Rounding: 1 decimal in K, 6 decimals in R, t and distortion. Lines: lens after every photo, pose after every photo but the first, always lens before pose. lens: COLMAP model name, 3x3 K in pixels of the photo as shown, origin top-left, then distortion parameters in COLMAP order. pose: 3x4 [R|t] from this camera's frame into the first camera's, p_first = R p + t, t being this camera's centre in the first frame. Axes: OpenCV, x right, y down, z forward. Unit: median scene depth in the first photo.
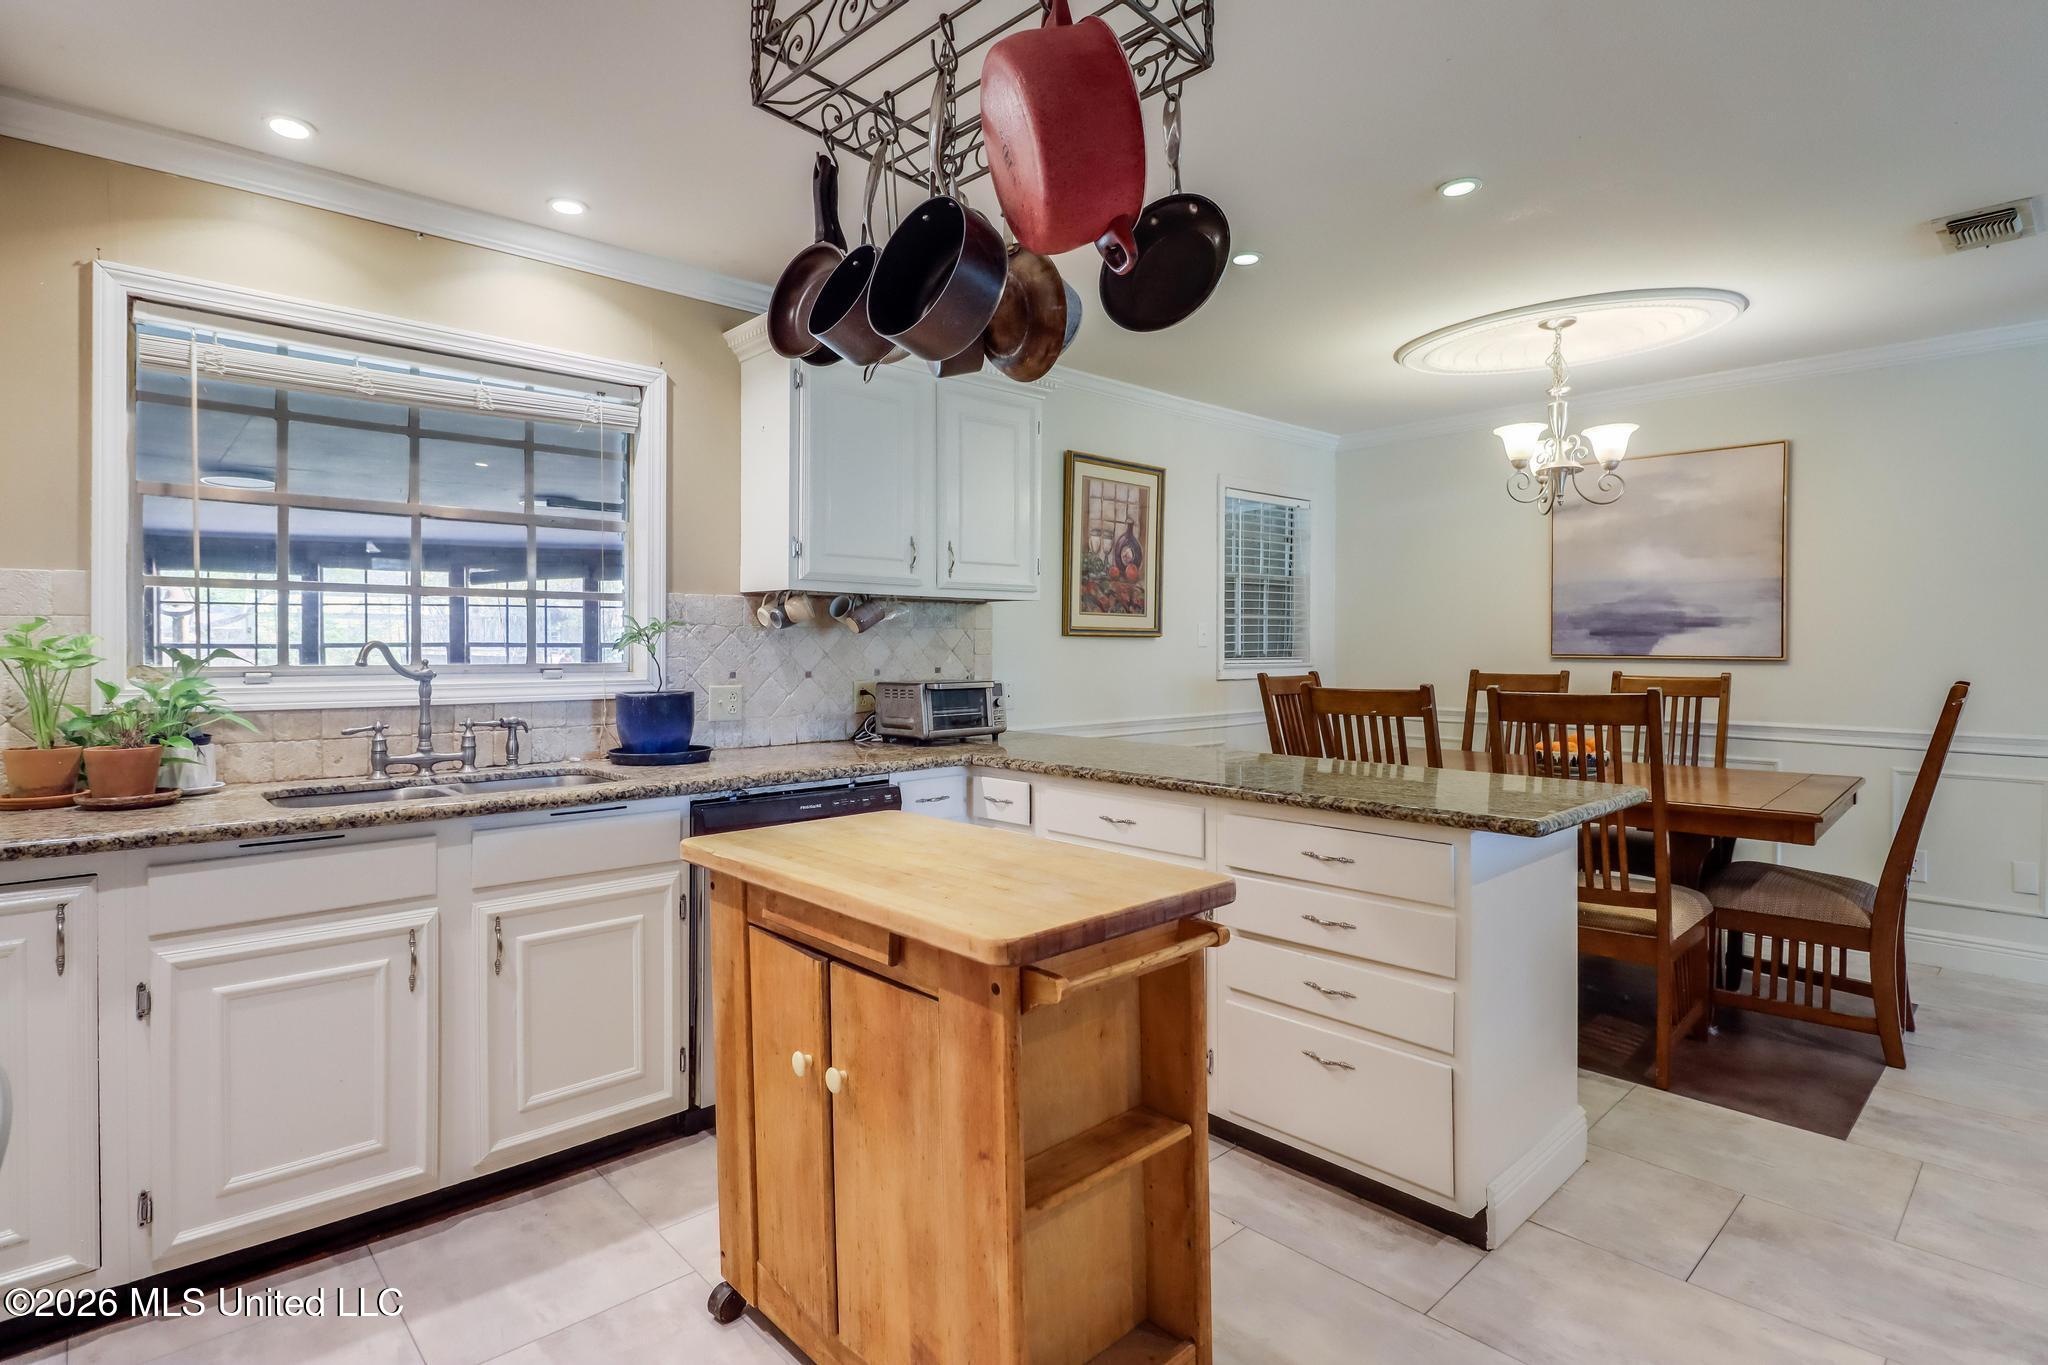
lens RADIAL K [[1040.3, 0, 1021.0], [0, 1040.3, 660.2], [0, 0, 1]] dist [-0.001218, -0.000022]
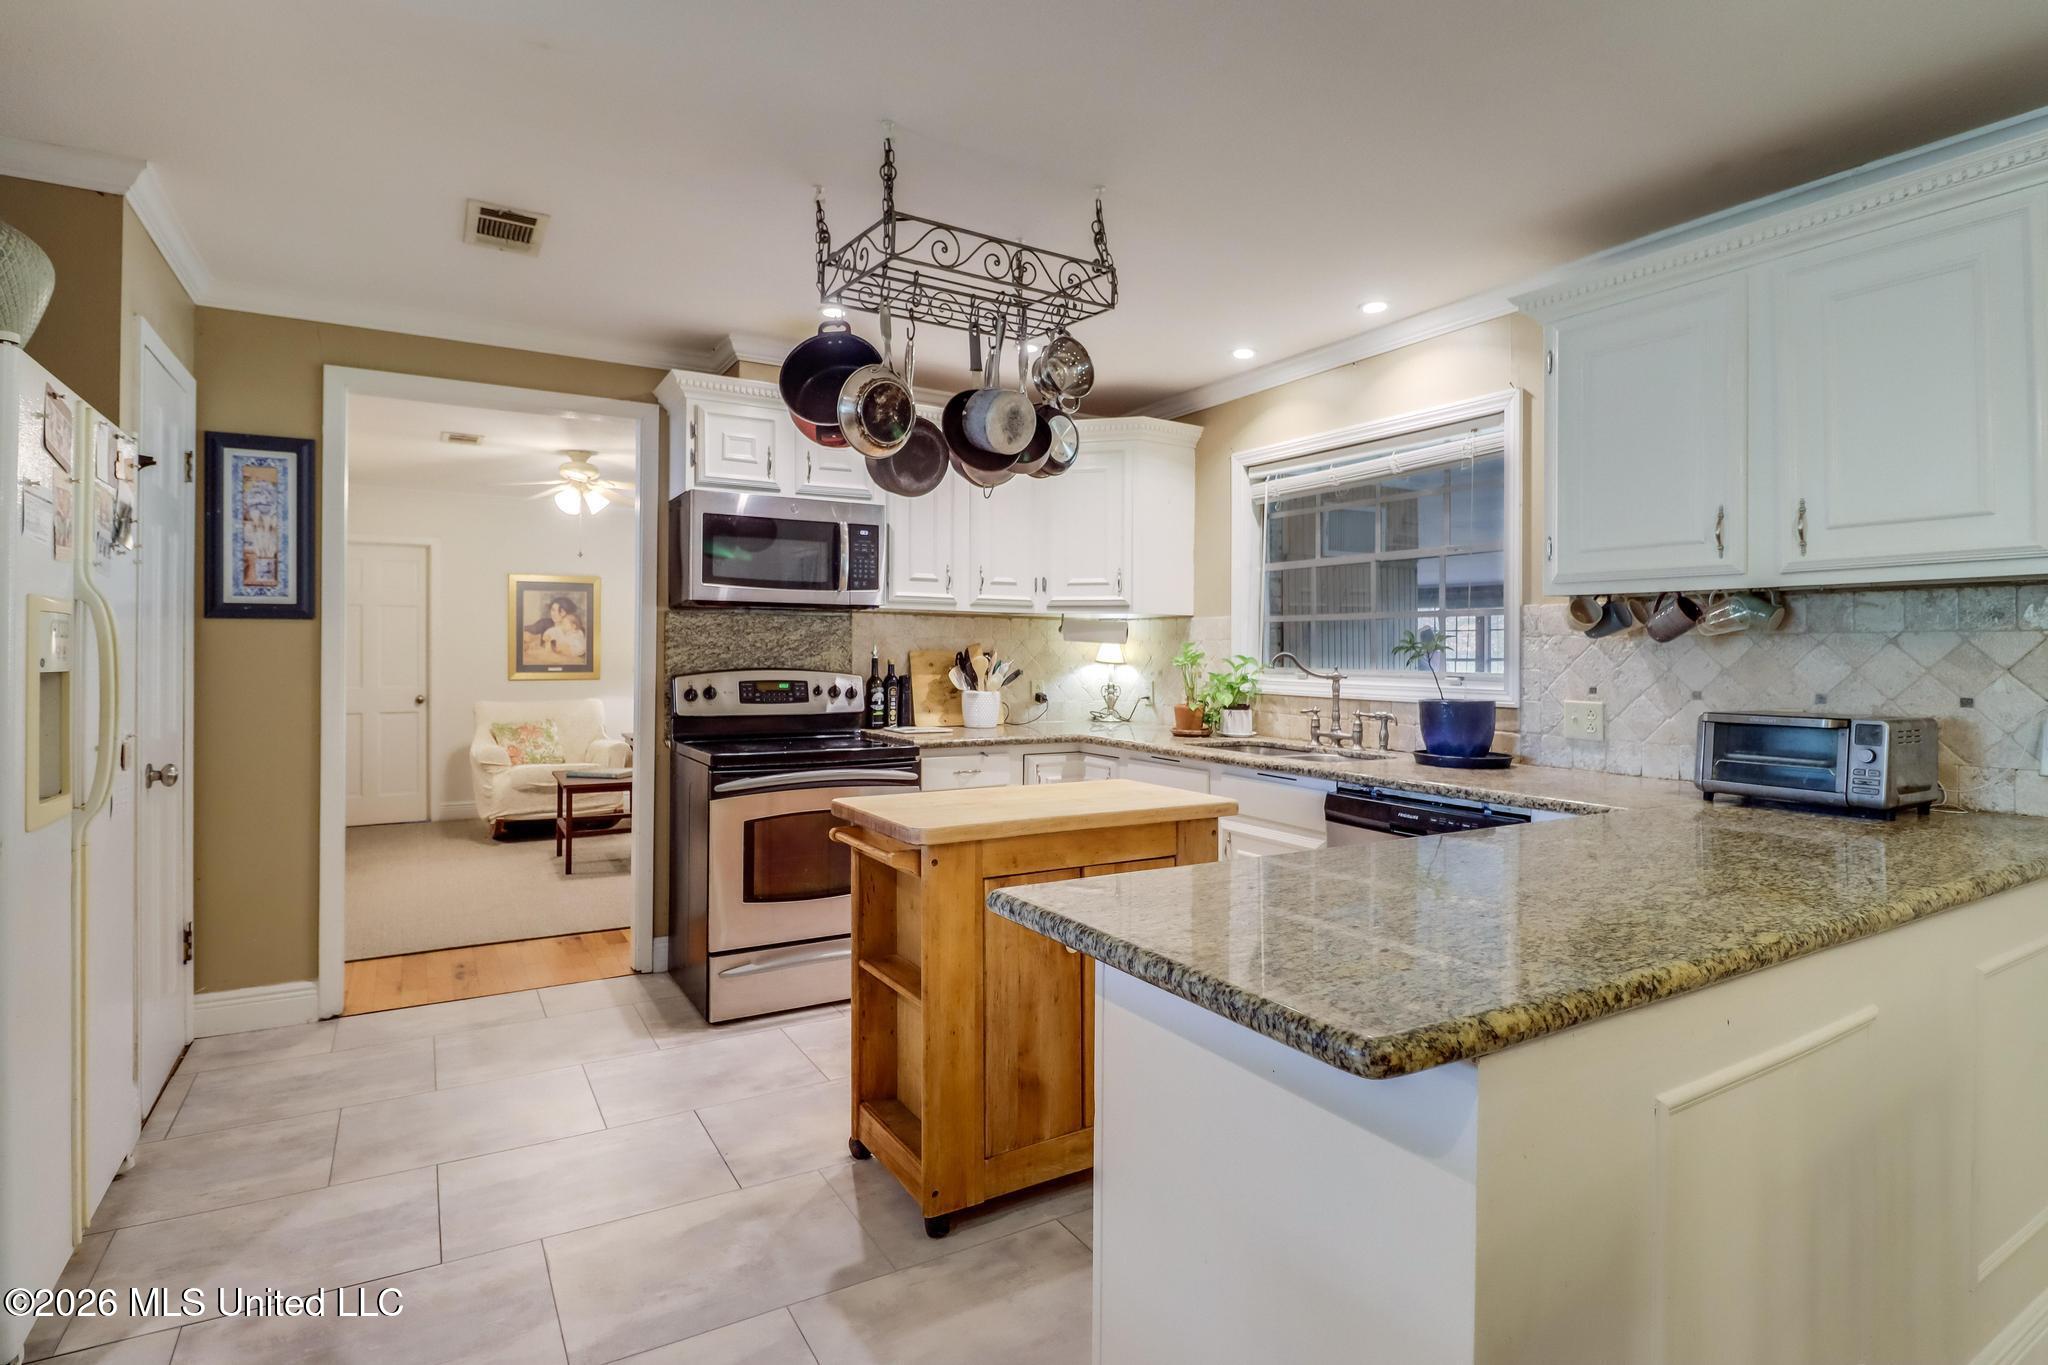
lens RADIAL K [[1040.3, 0, 1025.1], [0, 1040.3, 671.3], [0, 0, 1]] dist [-0.001218, -0.000022]
pose [[-0.216576, 0.015199, -0.976147, 0.853953], [-0.022198, 0.999544, 0.020488, -0.011785], [0.976013, 0.026106, -0.216140, 0.842706]]
